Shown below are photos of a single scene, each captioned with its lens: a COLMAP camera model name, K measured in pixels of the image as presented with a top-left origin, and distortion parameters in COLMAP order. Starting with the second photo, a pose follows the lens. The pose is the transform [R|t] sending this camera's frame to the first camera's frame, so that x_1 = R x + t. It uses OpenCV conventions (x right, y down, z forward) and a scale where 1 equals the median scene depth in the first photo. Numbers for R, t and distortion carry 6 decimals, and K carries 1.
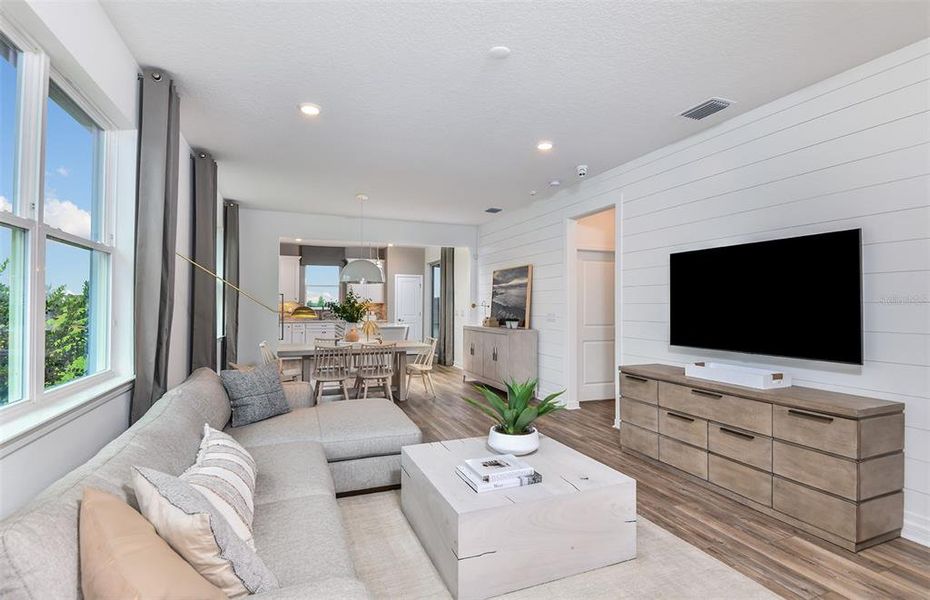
lens RADIAL K [[444.0, 0, 459.8], [0, 444.0, 300.2], [0, 0, 1]] dist [0.000315, -0.009654]
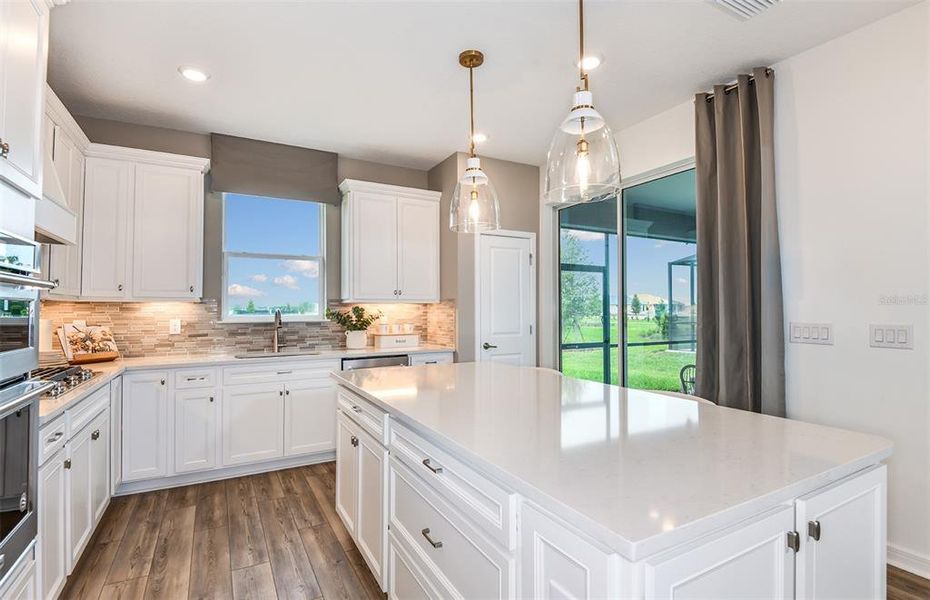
lens RADIAL K [[444.0, 0, 459.8], [0, 444.0, 300.2], [0, 0, 1]] dist [0.000315, -0.009654]
pose [[0.990933, -0.000653, 0.134352, -0.398156], [0.001709, 0.999969, -0.007745, 0.013678], [-0.134343, 0.007904, 0.990903, 1.180800]]
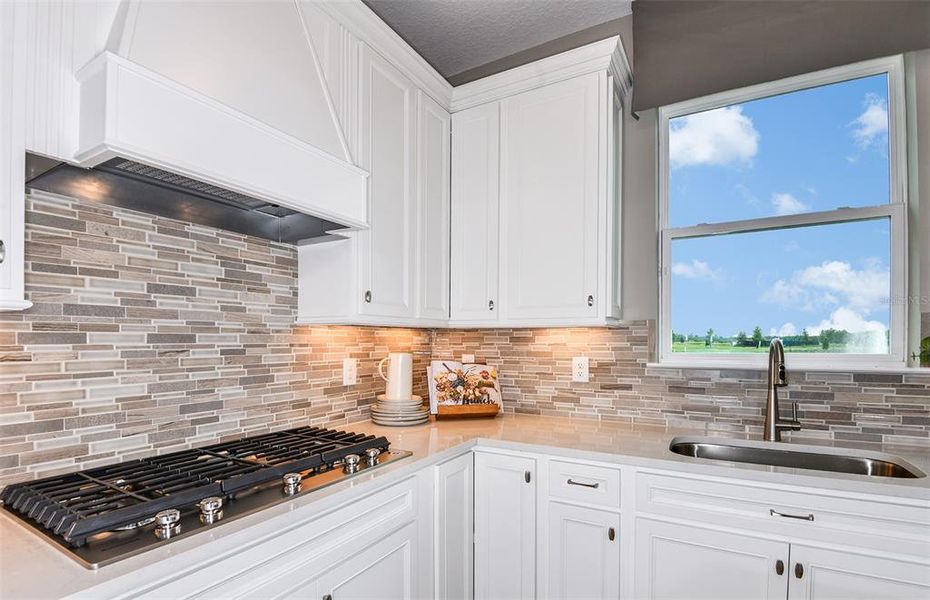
lens RADIAL K [[451.0, 0, 460.5], [0, 451.0, 341.6], [0, 0, 1]] dist [-0.000901, -0.023157]
pose [[0.628188, 0.001432, -0.778060, -0.481972], [0.008390, 0.999928, 0.008614, 0.018318], [0.778016, -0.011939, 0.628131, 1.534631]]
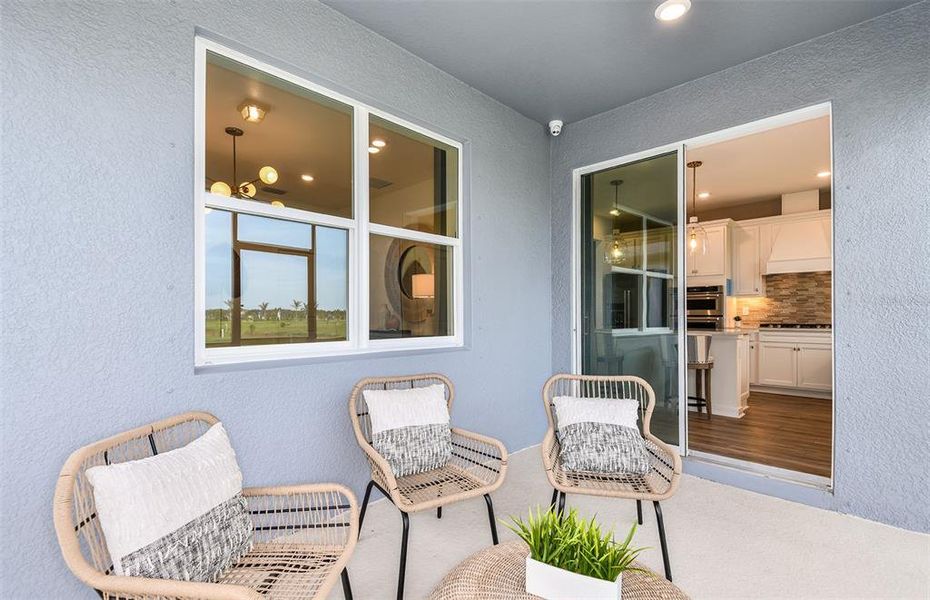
lens RADIAL K [[442.2, 0, 464.2], [0, 442.2, 314.3], [0, 0, 1]] dist [-0.000916, -0.000794]
pose [[-0.911392, -0.006053, -0.411496, 0.405697], [0.000439, 0.999877, -0.015680, 0.066523], [0.411540, -0.014471, -0.911277, 2.187671]]
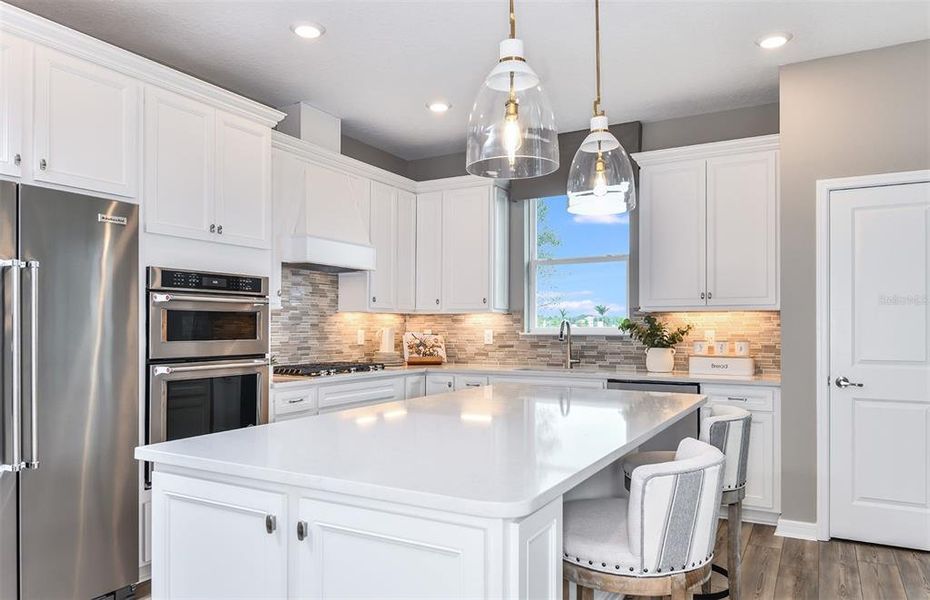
lens RADIAL K [[635.0, 0, 464.3], [0, 635.0, 325.3], [0, 0, 1]] dist [0.007940, 0.002003]
pose [[0.640721, -0.001447, -0.767772, -0.023144], [0.006354, 0.999974, 0.003417, 0.024411], [0.767747, -0.007068, 0.640714, 1.224270]]
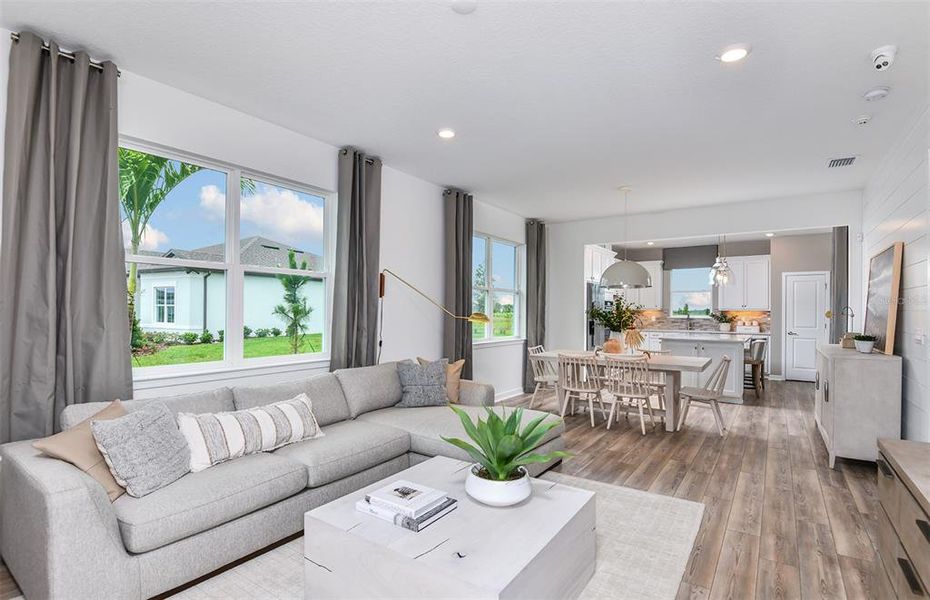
lens RADIAL K [[447.1, 0, 461.4], [0, 447.1, 307.9], [0, 0, 1]] dist [0.000441, -0.016402]
pose [[0.558743, -0.004436, -0.829329, 0.333104], [0.004573, 0.999987, -0.002268, 0.002099], [0.829328, -0.002526, 0.558756, 0.226908]]
